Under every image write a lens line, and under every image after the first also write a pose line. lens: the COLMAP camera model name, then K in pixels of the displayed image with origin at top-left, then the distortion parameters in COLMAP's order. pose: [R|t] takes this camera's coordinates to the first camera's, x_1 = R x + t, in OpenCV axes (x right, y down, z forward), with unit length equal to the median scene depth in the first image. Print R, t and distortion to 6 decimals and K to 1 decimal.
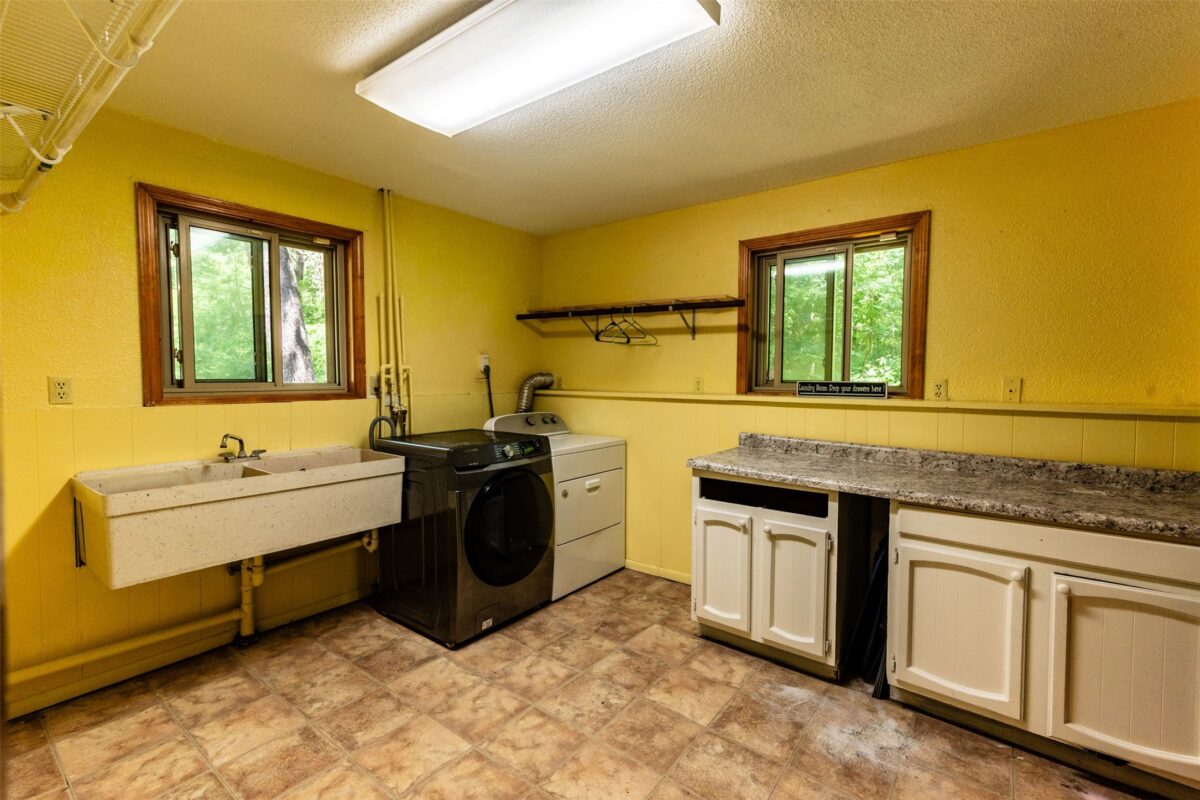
lens RADIAL K [[546.9, 0, 600.0], [0, 546.9, 400.0], [0, 0, 1]] dist [0.010071, 0.004898]
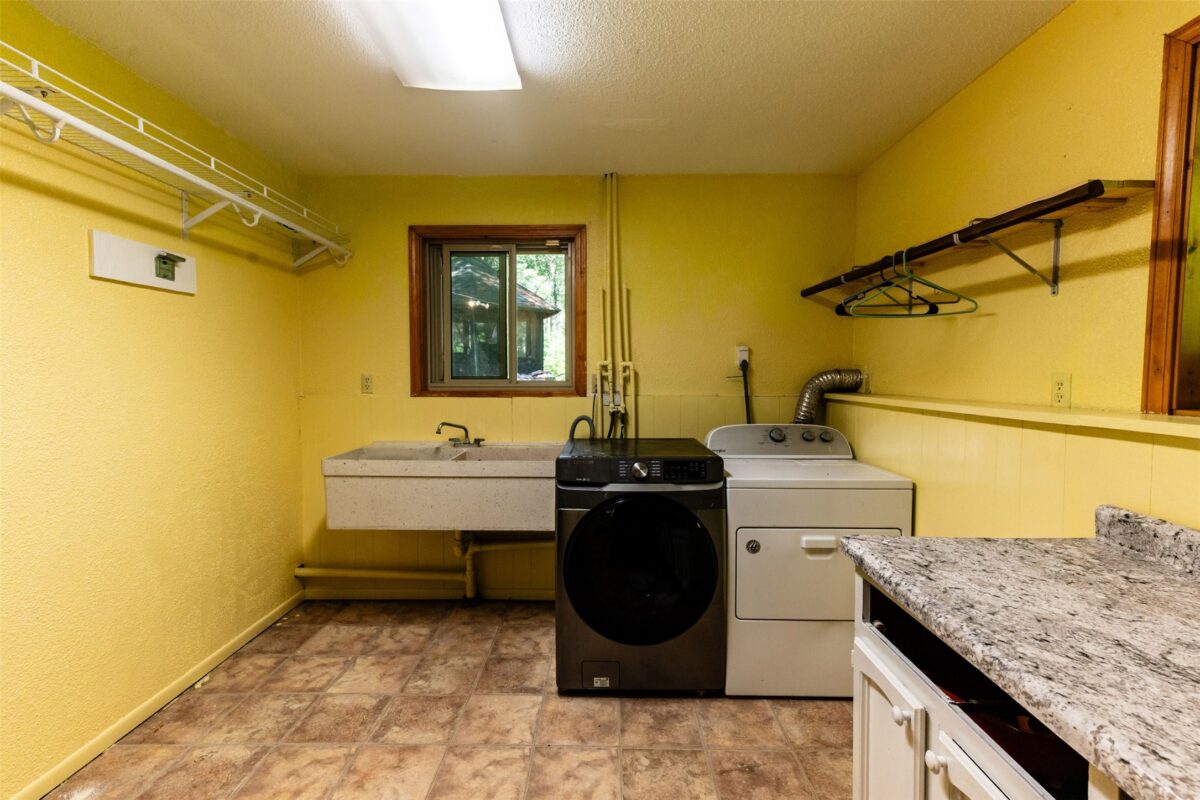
lens RADIAL K [[546.9, 0, 600.0], [0, 546.9, 400.0], [0, 0, 1]] dist [0.010071, 0.004898]
pose [[0.594265, 0.033928, -0.803553, 0.409660], [-0.036439, 0.999220, 0.015242, -0.014256], [0.803443, 0.020223, 0.595038, 0.499804]]
